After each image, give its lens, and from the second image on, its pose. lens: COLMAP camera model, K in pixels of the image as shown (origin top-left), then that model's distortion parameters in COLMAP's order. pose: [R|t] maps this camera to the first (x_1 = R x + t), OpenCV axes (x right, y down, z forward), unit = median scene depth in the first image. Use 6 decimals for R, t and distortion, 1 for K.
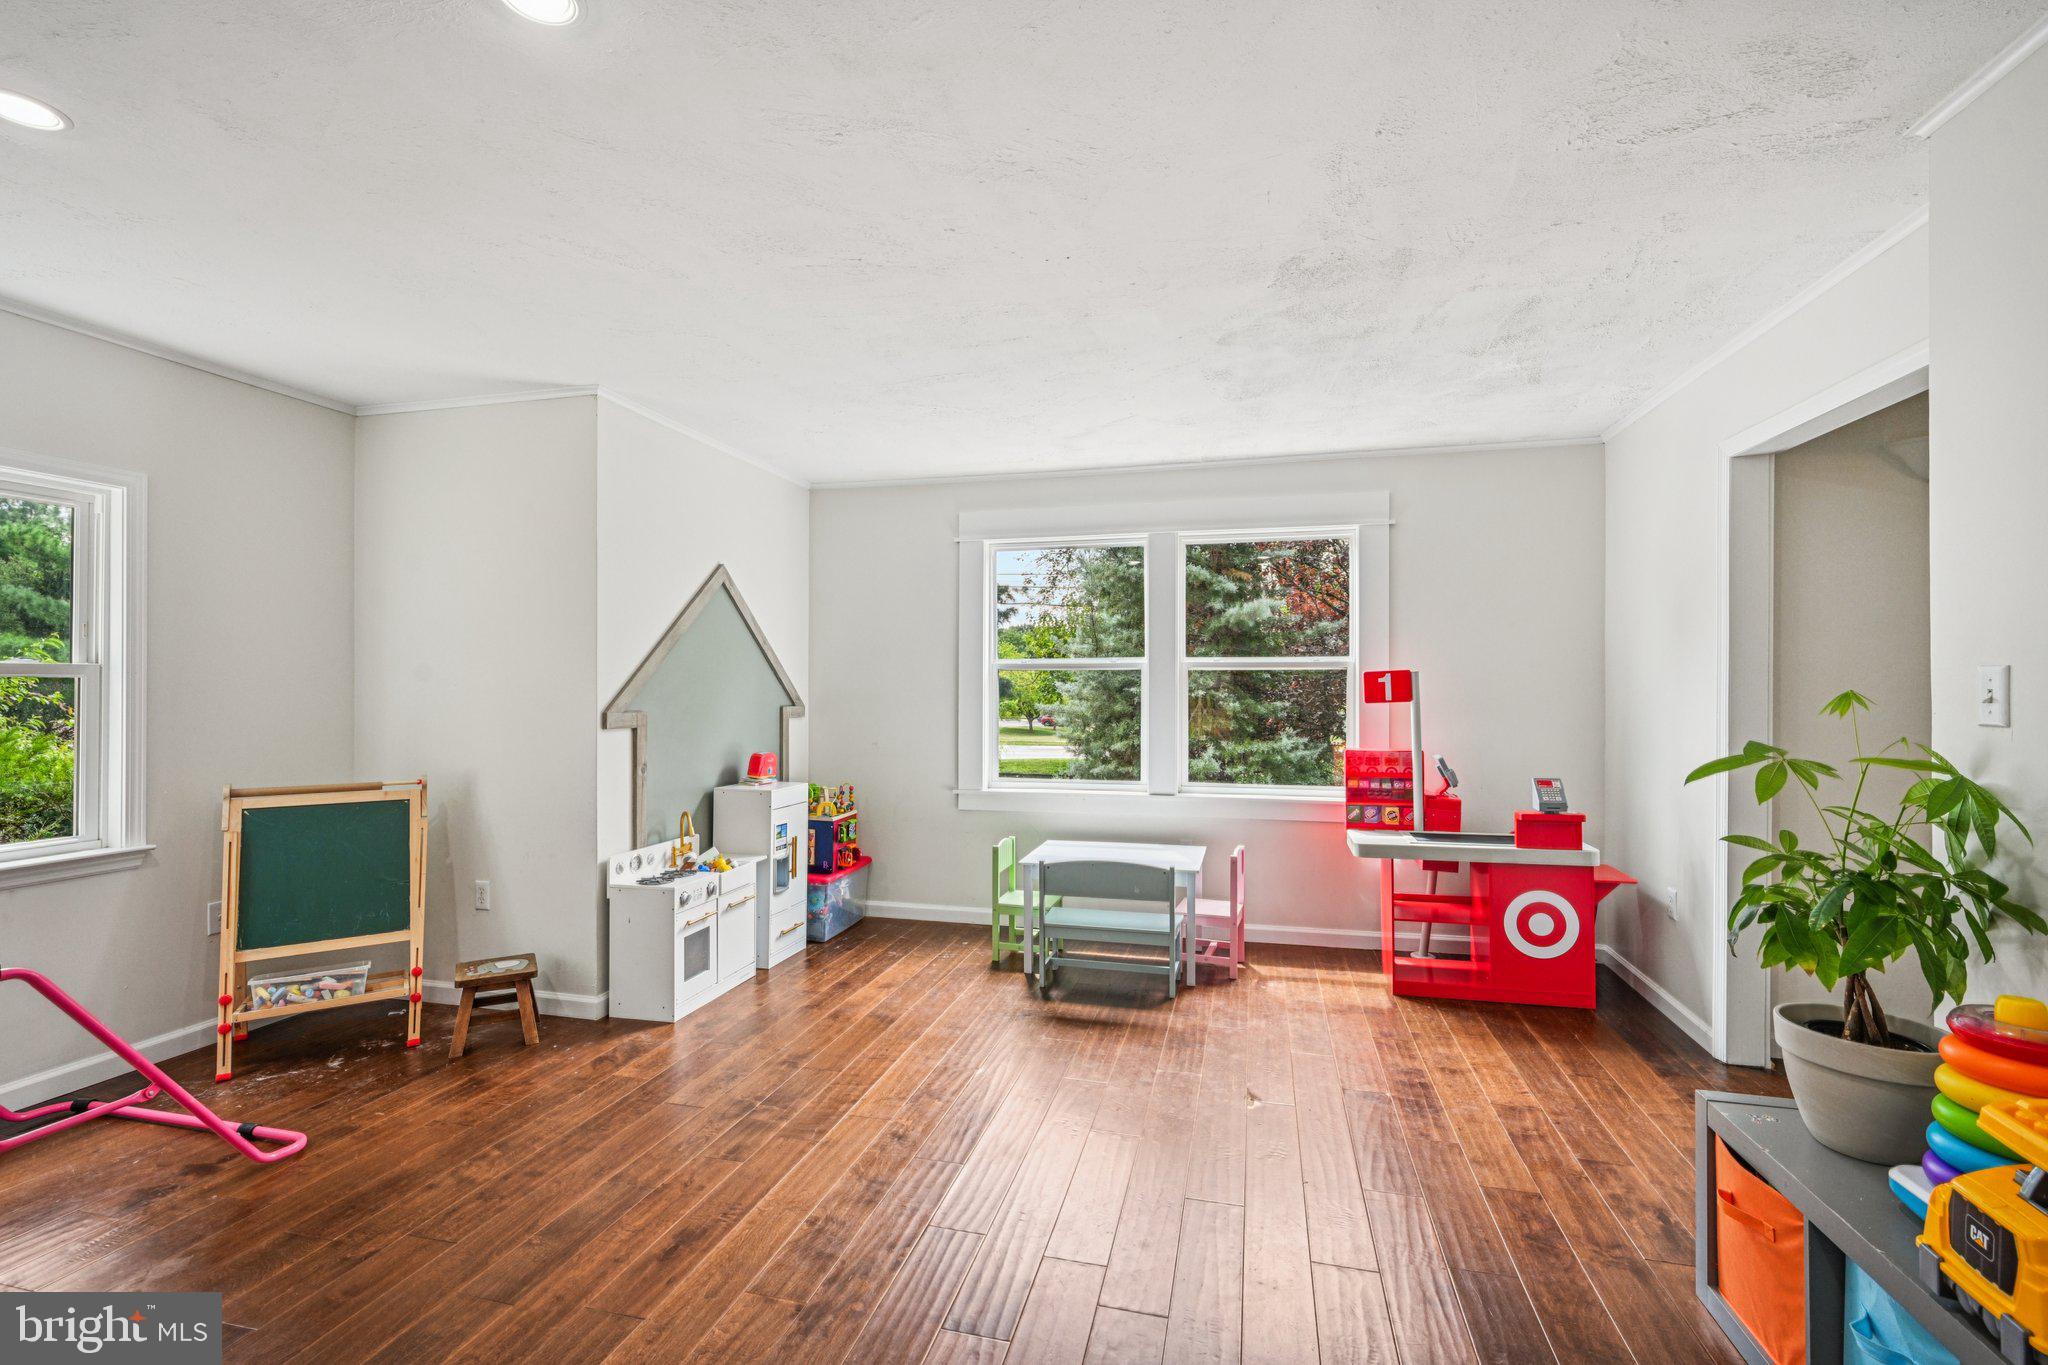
lens RADIAL K [[924.8, 0, 1036.2], [0, 924.8, 681.6], [0, 0, 1]] dist [-0.000824, 0.000302]
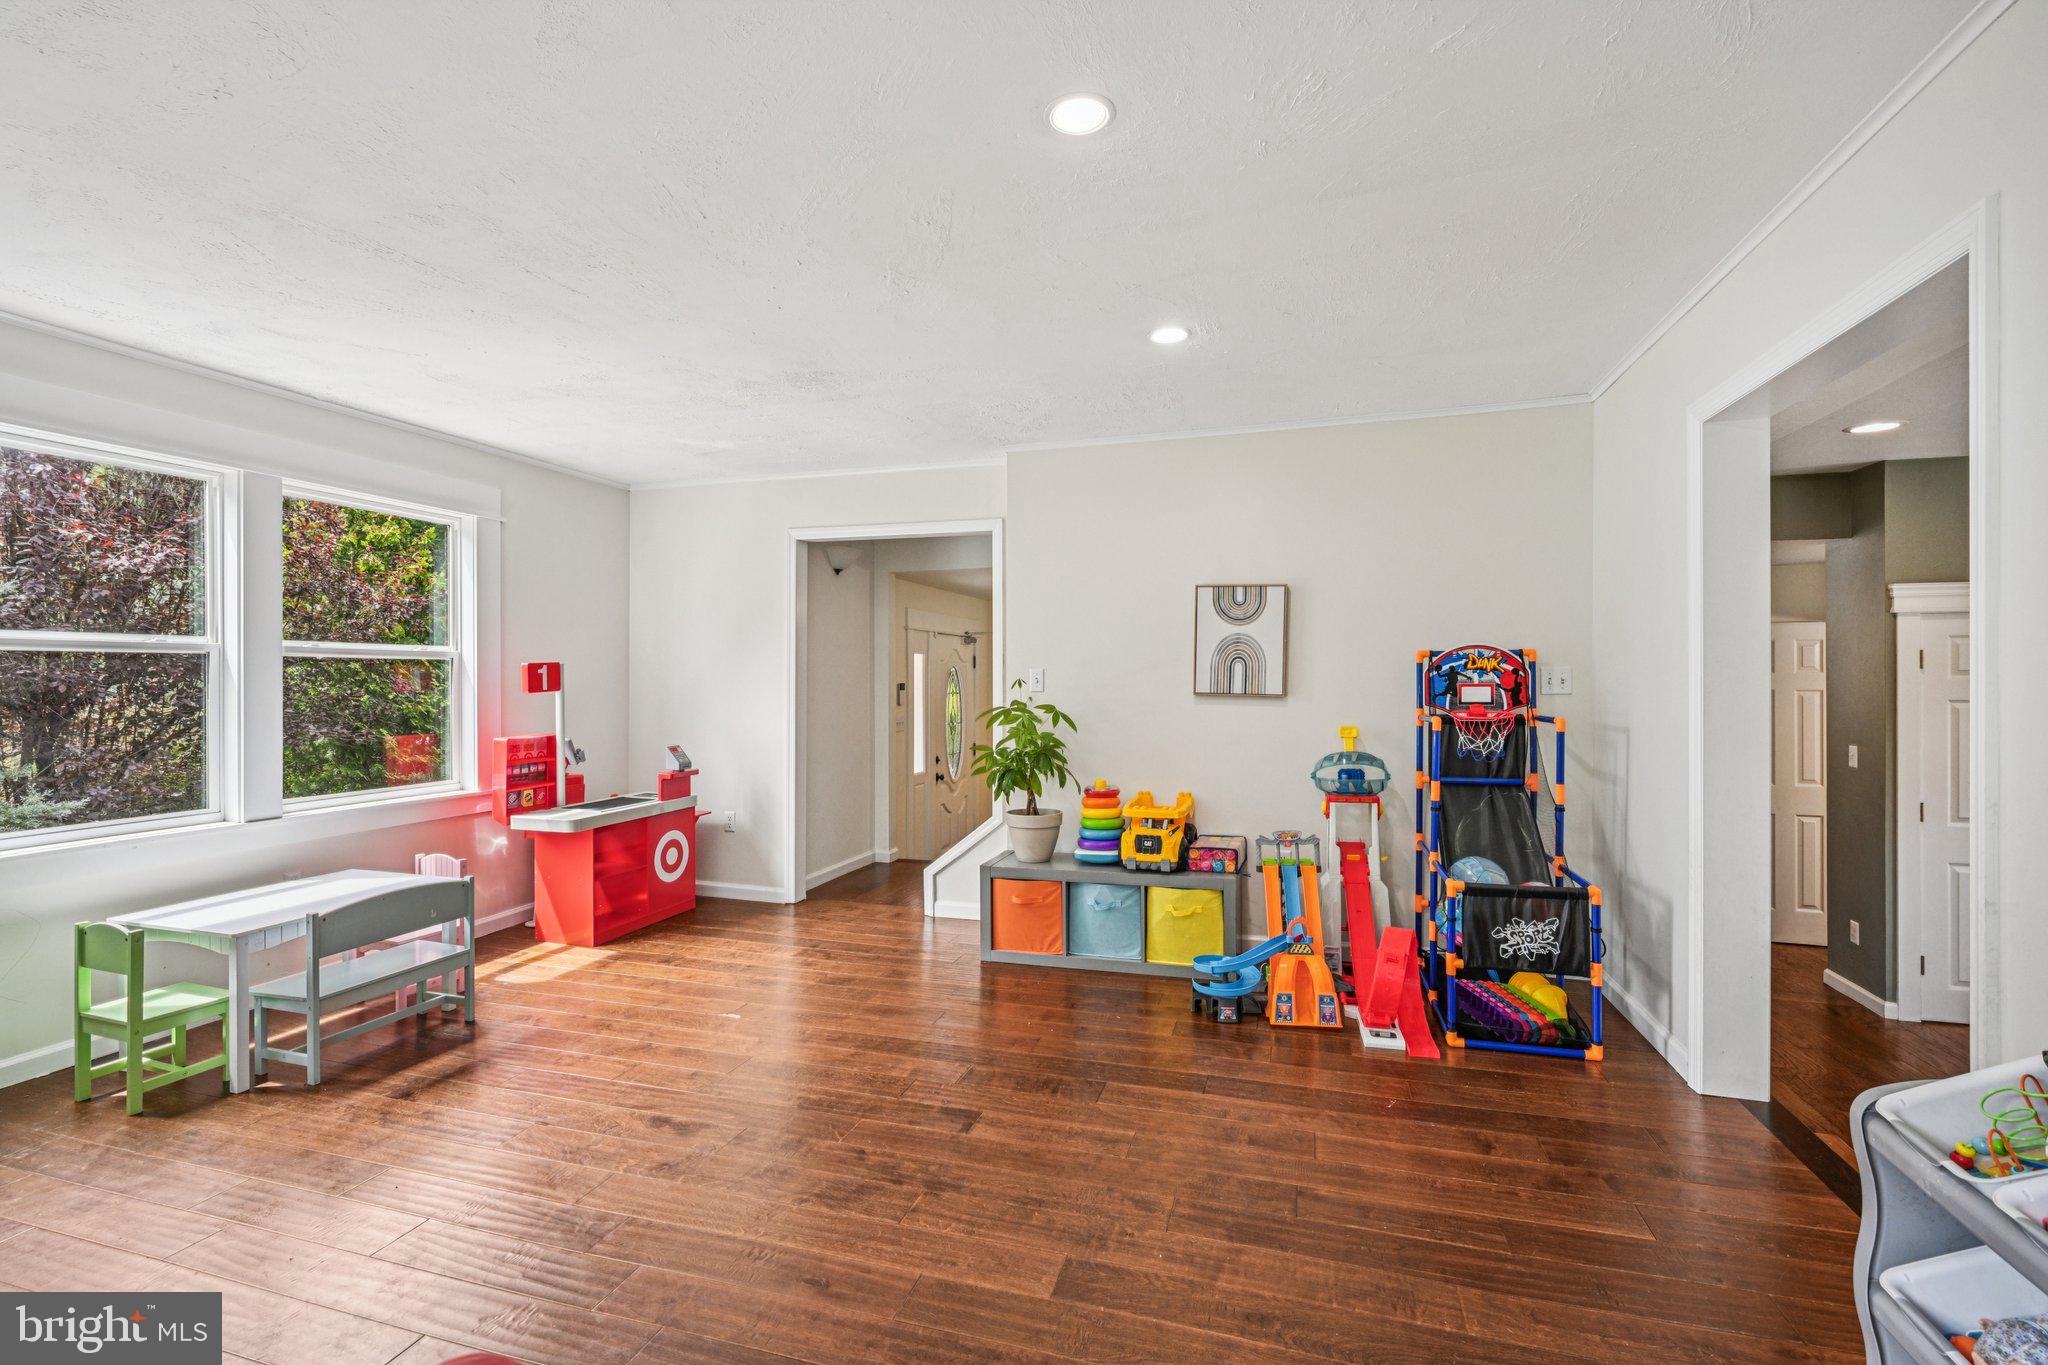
lens RADIAL K [[924.8, 0, 1023.2], [0, 924.8, 682.0], [0, 0, 1]] dist [-0.000824, 0.000302]
pose [[0.028195, 0.001437, 0.999601, -0.695324], [-0.001194, 0.999998, -0.001404, 0.011778], [-0.999602, -0.001154, 0.028196, 0.410151]]
